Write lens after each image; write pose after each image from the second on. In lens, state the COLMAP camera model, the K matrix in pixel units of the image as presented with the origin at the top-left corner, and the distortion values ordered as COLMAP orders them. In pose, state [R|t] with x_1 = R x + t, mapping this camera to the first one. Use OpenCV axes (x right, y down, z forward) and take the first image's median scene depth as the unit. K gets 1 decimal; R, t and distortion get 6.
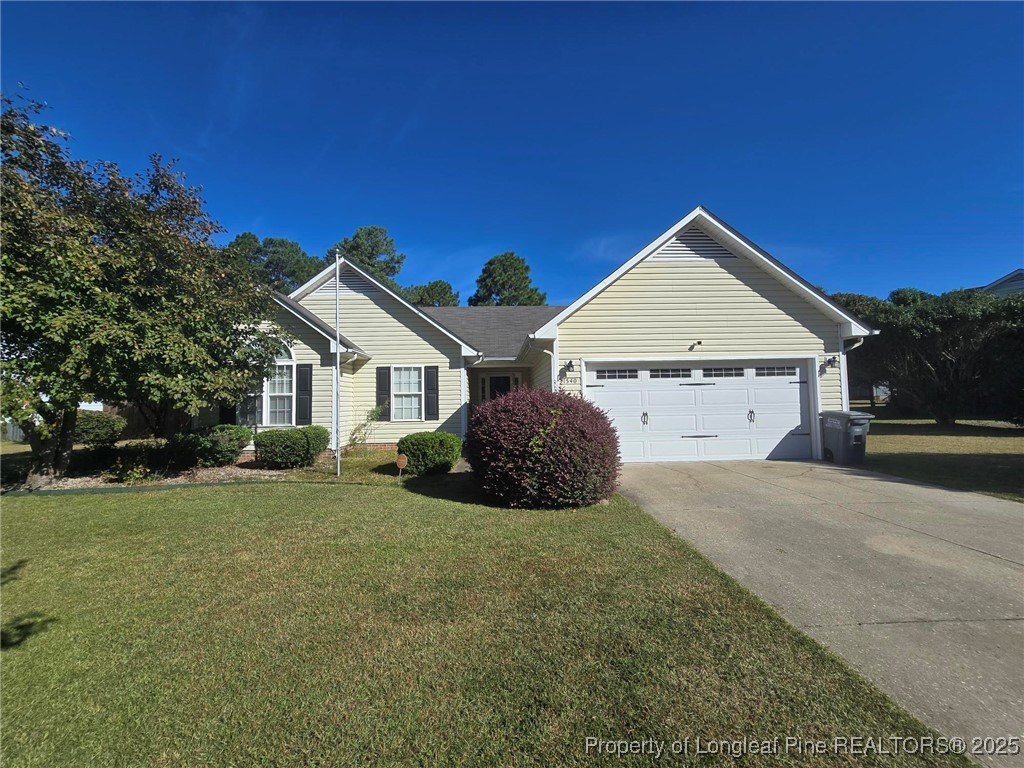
lens RADIAL K [[426.1, 0, 513.9], [0, 426.1, 382.1], [0, 0, 1]] dist [-0.003965, 0.000353]
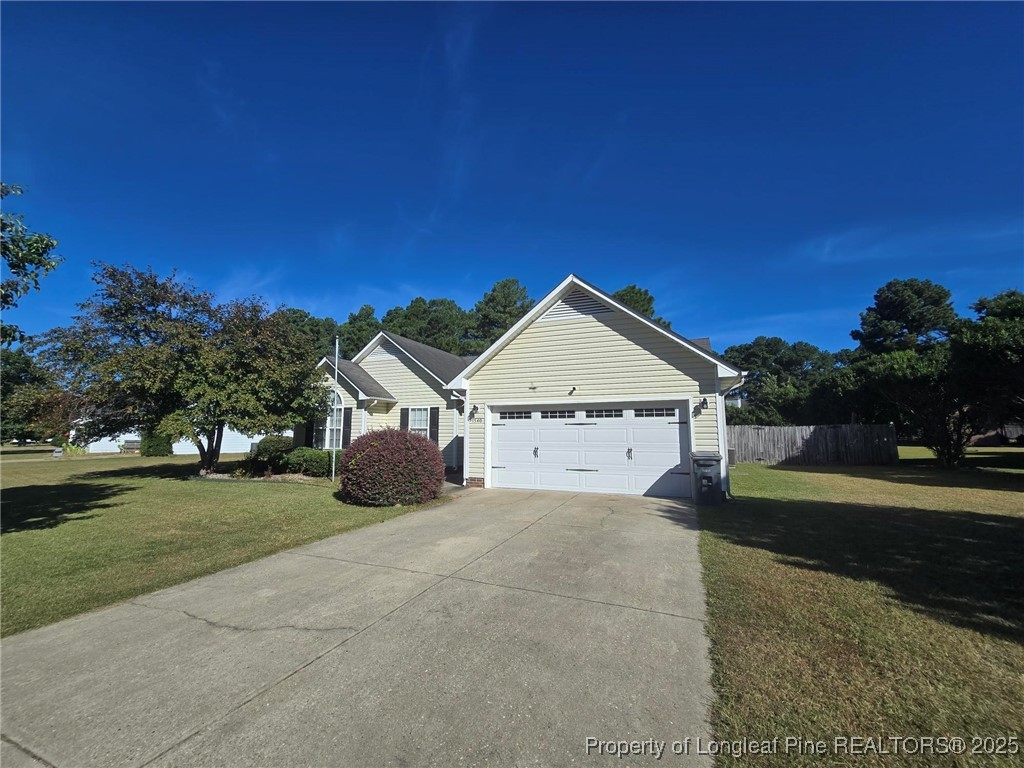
lens RADIAL K [[426.1, 0, 505.0], [0, 426.1, 381.6], [0, 0, 1]] dist [-0.003965, 0.000353]
pose [[0.903591, -0.033721, -0.427066, 0.738341], [0.002469, 0.997291, -0.073521, -0.024834], [0.428388, 0.065379, 0.901227, -0.128537]]
